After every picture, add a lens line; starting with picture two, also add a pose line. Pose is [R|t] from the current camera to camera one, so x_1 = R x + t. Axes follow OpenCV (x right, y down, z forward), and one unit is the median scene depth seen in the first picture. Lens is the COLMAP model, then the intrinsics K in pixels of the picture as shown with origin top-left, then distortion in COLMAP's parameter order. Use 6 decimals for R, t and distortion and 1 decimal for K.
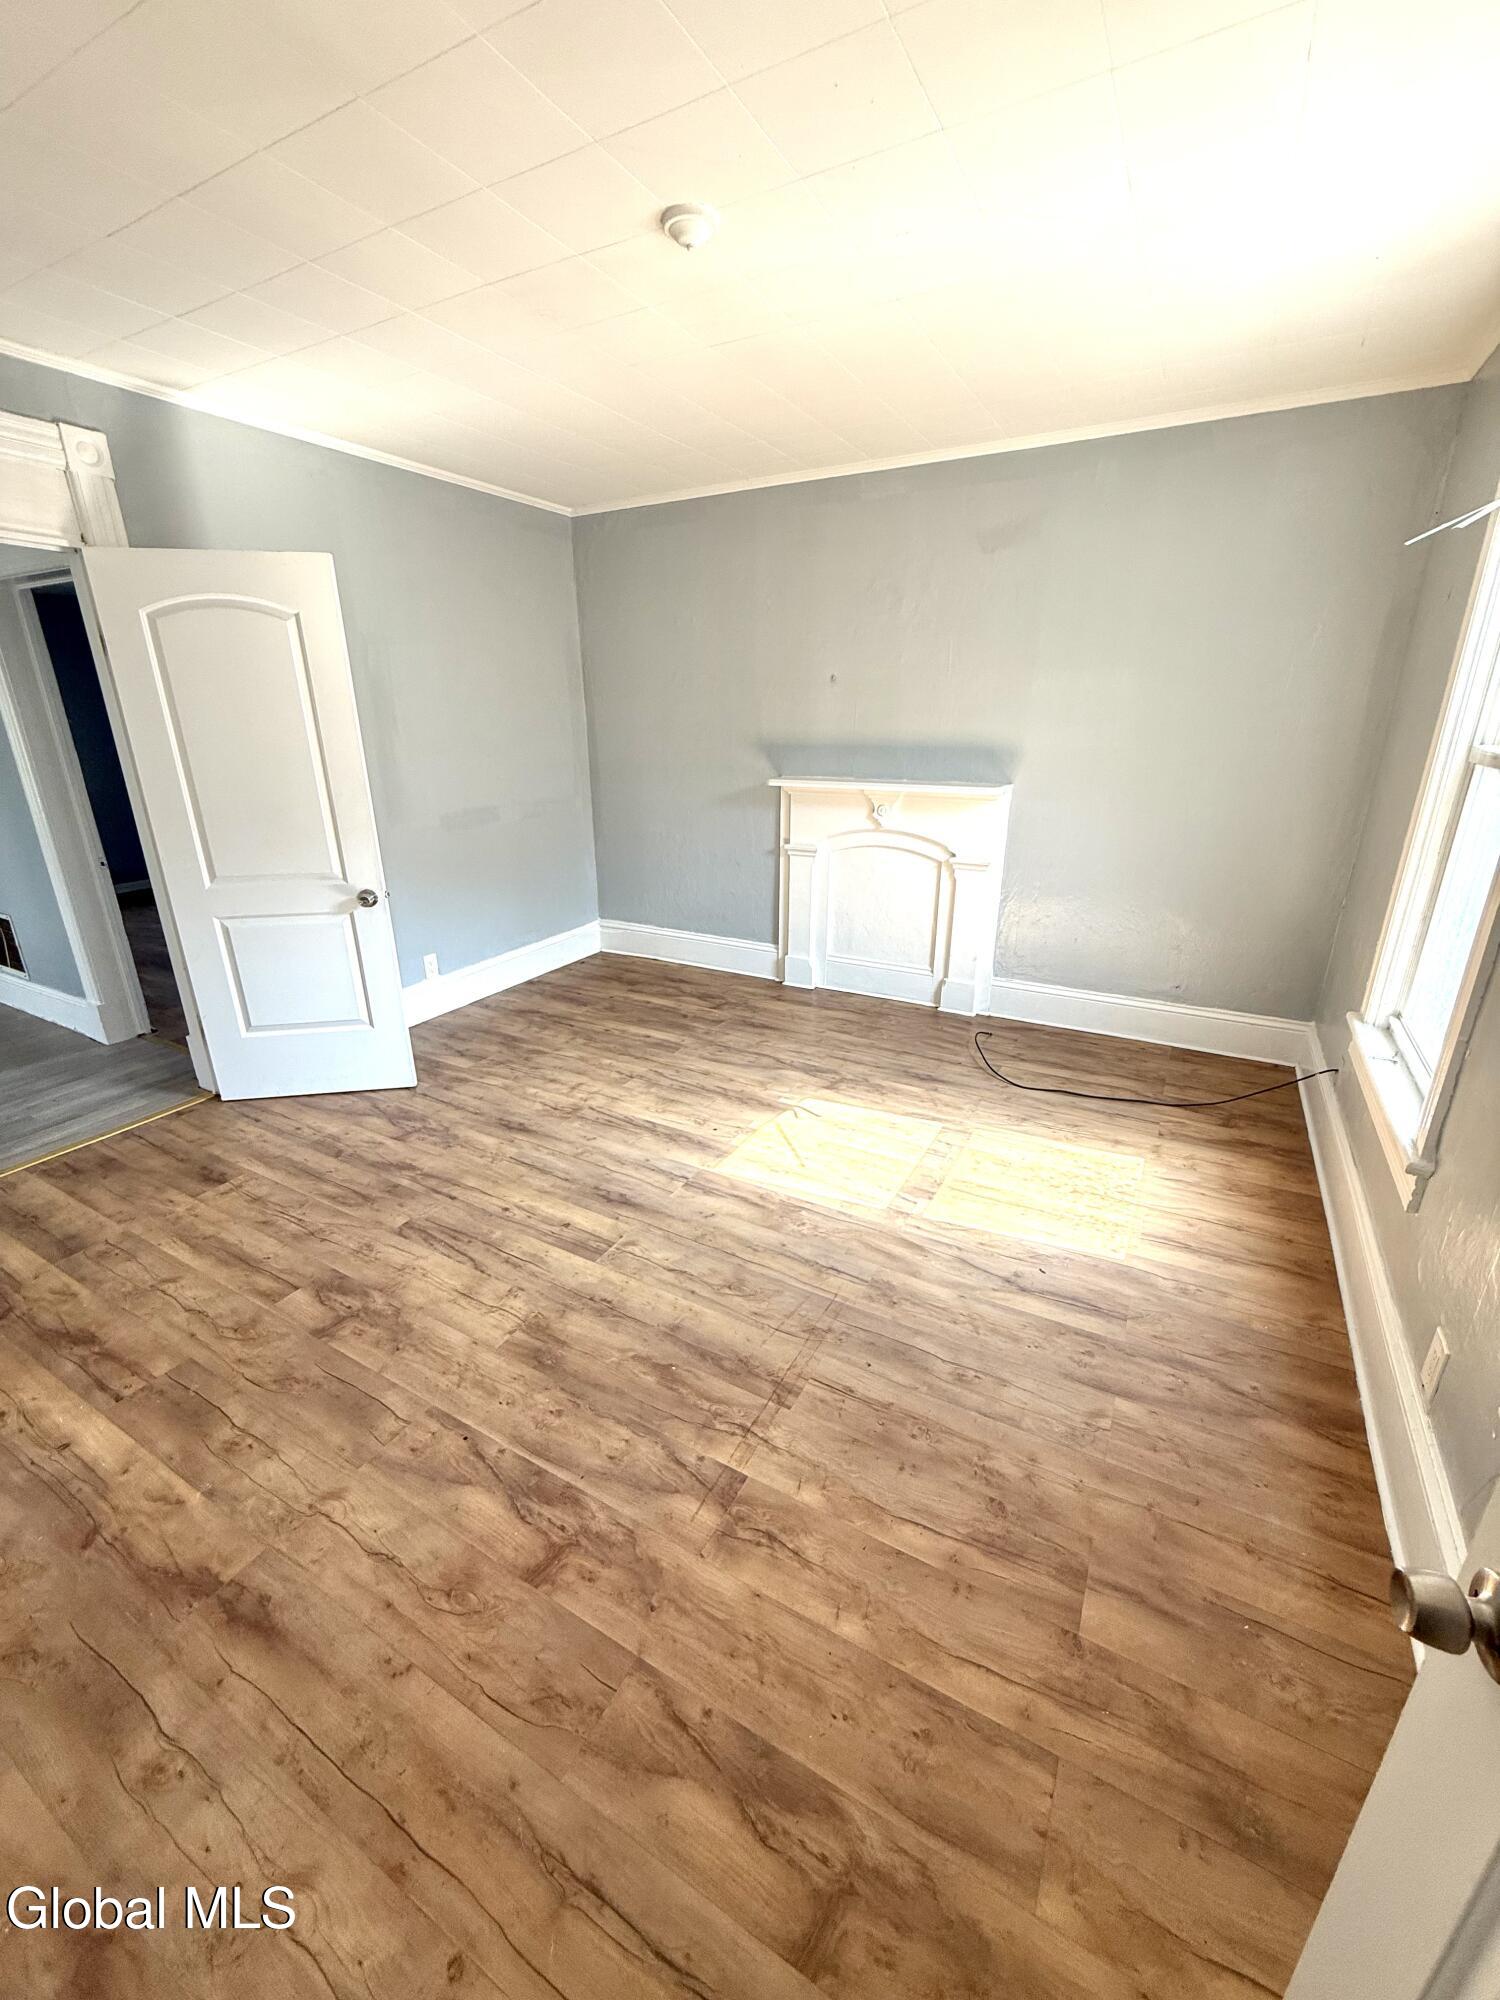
lens RADIAL K [[795.9, 0, 751.1], [0, 795.9, 998.7], [0, 0, 1]] dist [0.000451, -0.000395]
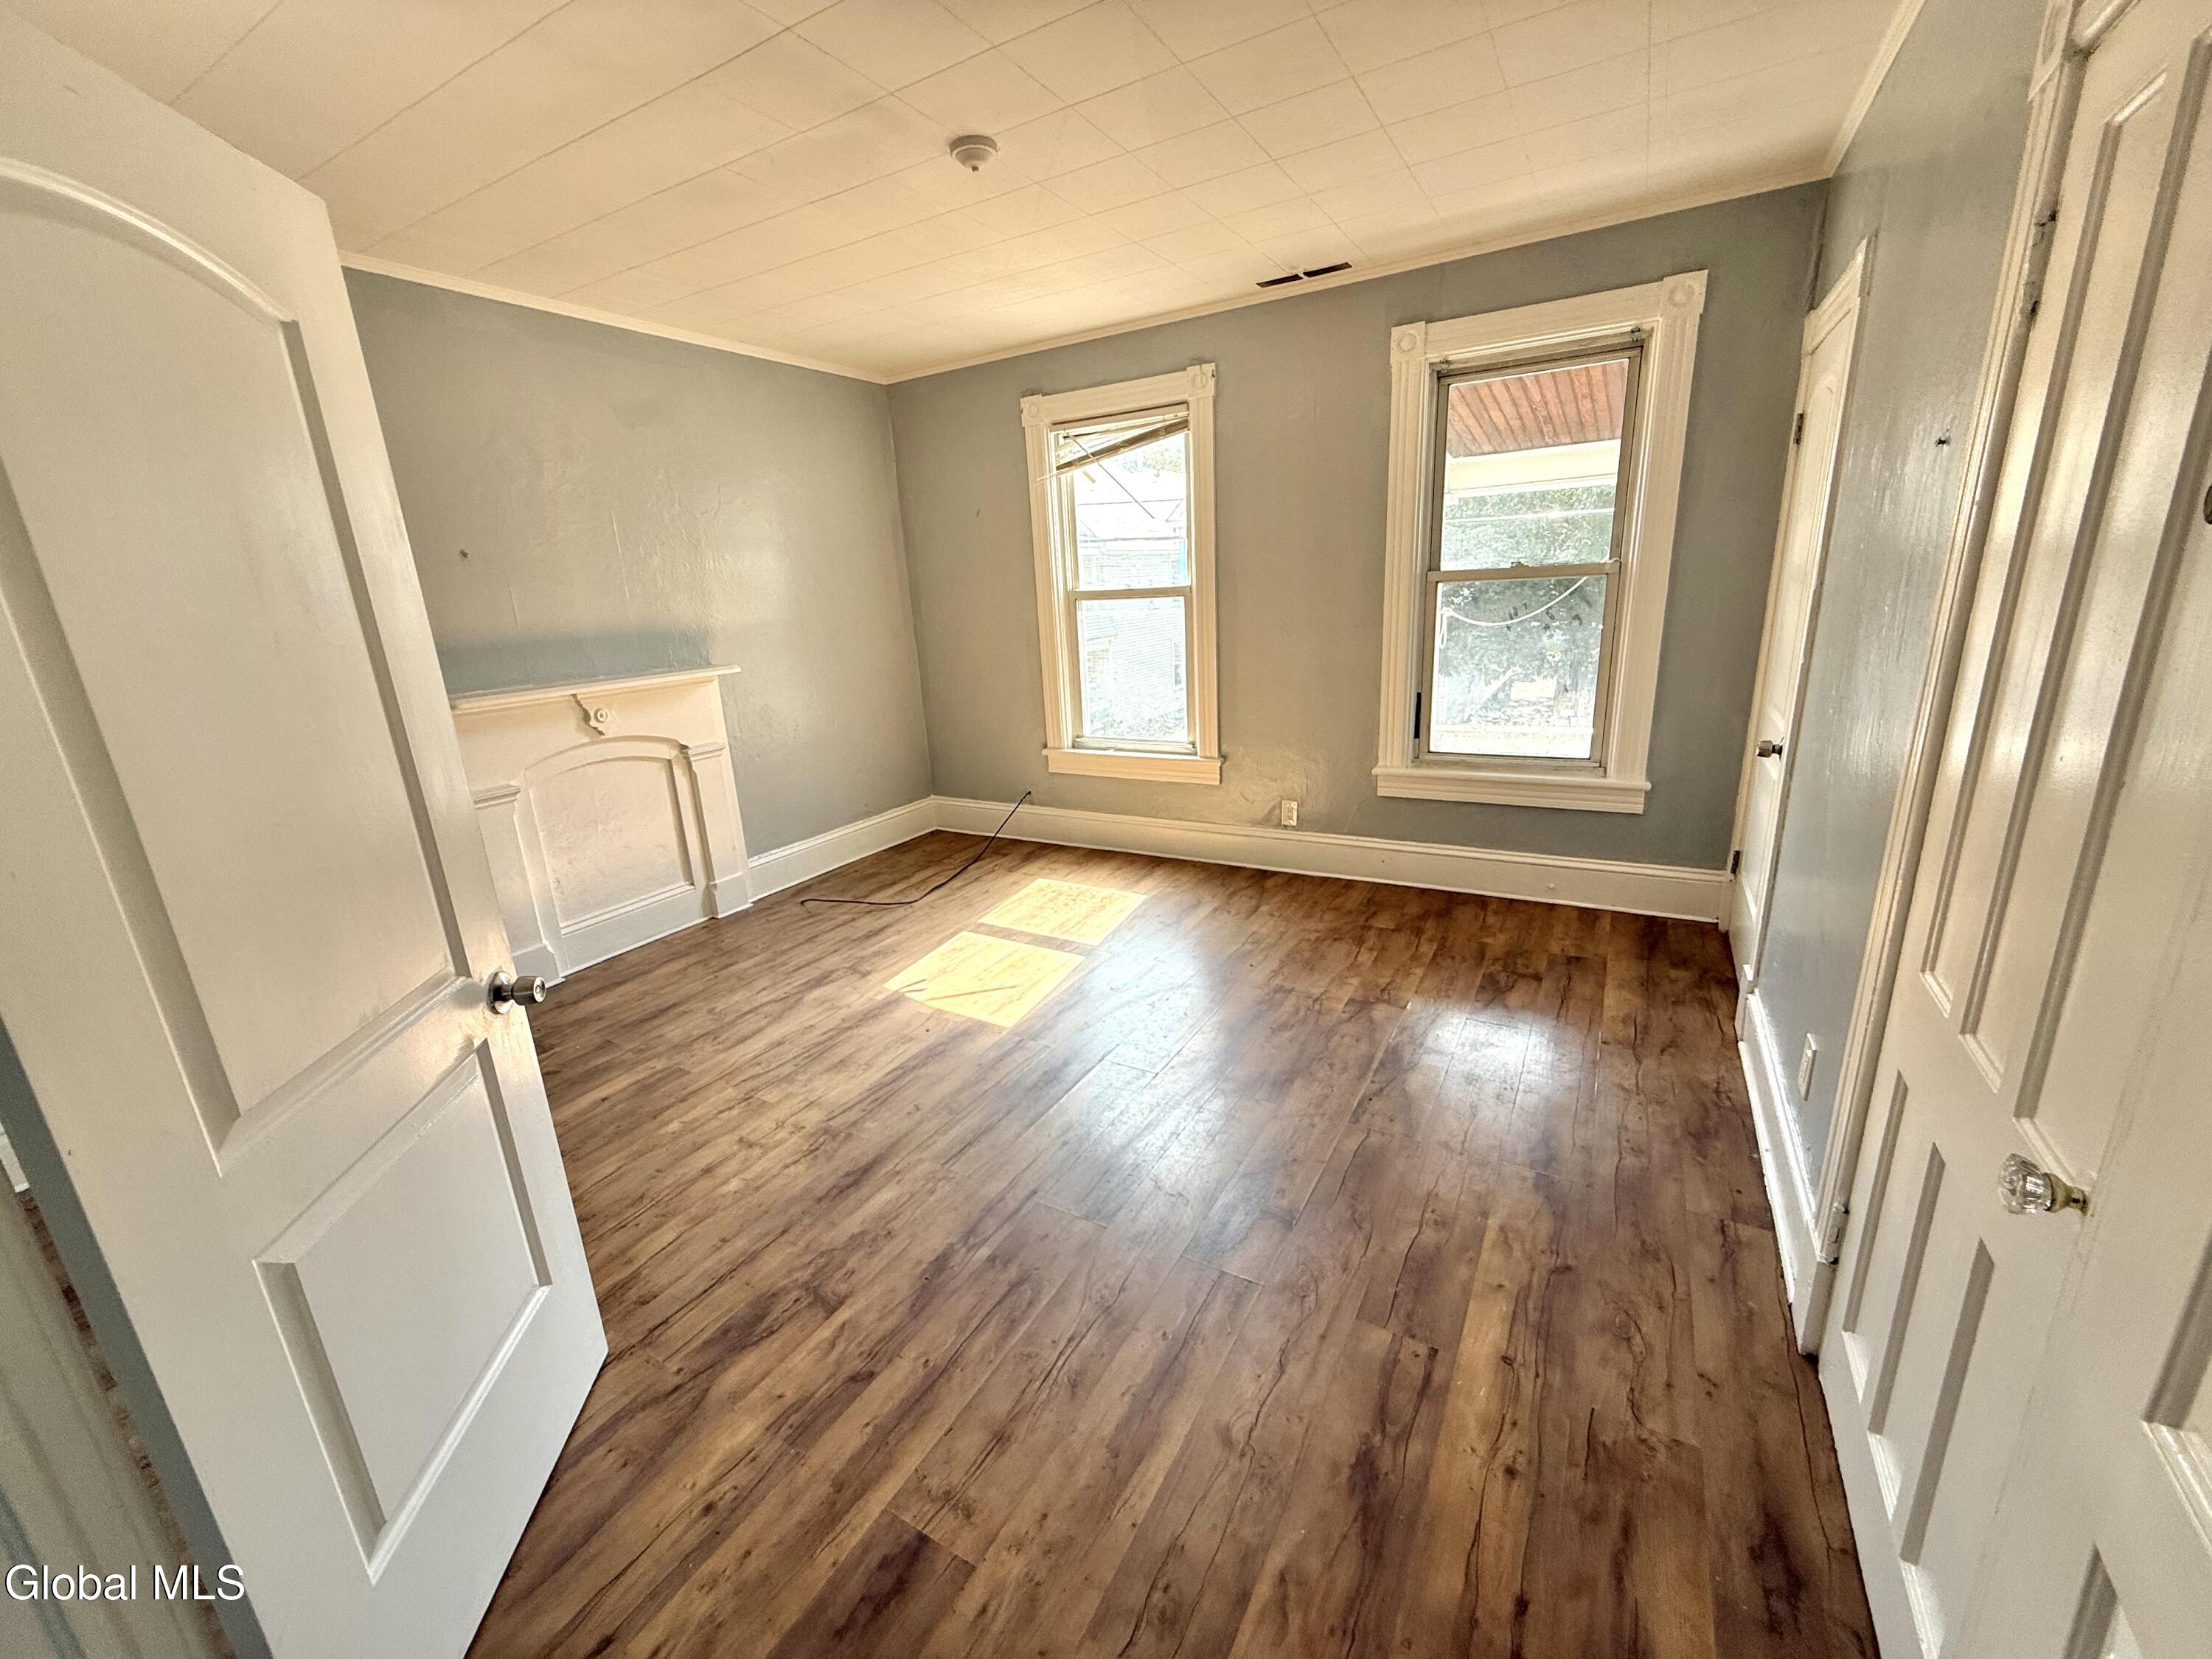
lens RADIAL K [[880.3, 0, 1102.7], [0, 880.3, 821.9], [0, 0, 1]] dist [0.000451, -0.000395]
pose [[0.021314, -0.259419, 0.965530, -0.931501], [0.386992, 0.892606, 0.231283, -0.197234], [-0.921837, 0.368723, 0.119419, 0.609793]]
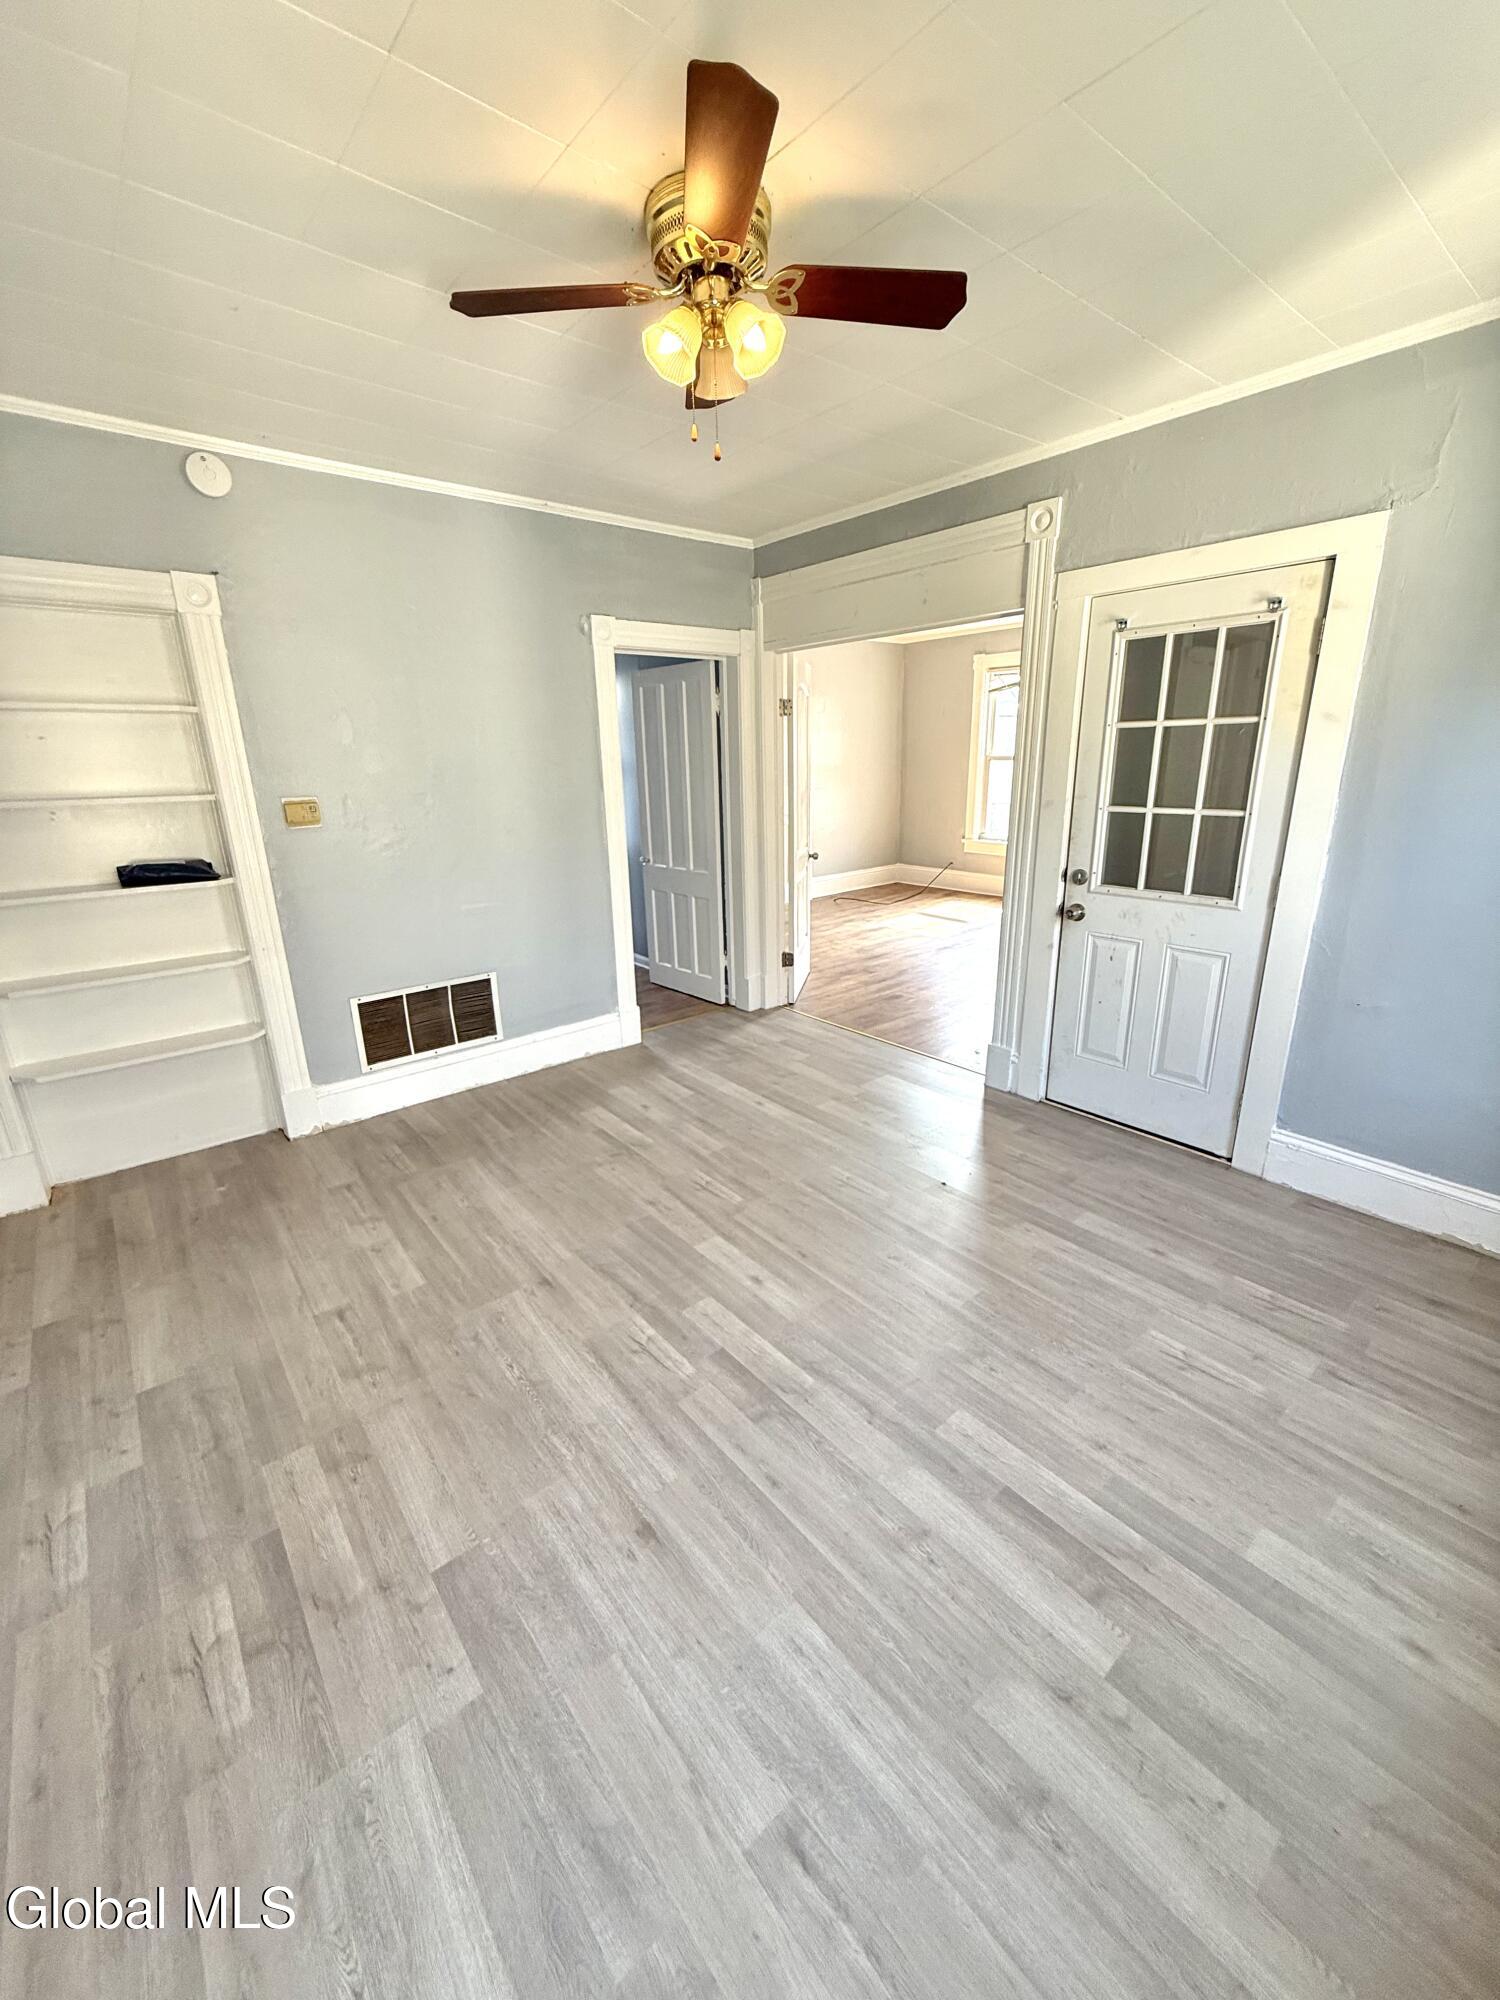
lens RADIAL K [[795.9, 0, 754.4], [0, 795.9, 998.1], [0, 0, 1]] dist [0.000451, -0.000395]
pose [[0.353222, -0.284704, 0.891167, -2.187445], [0.333531, 0.928300, 0.164369, -0.166428], [-0.874066, 0.239173, 0.422854, 0.451508]]
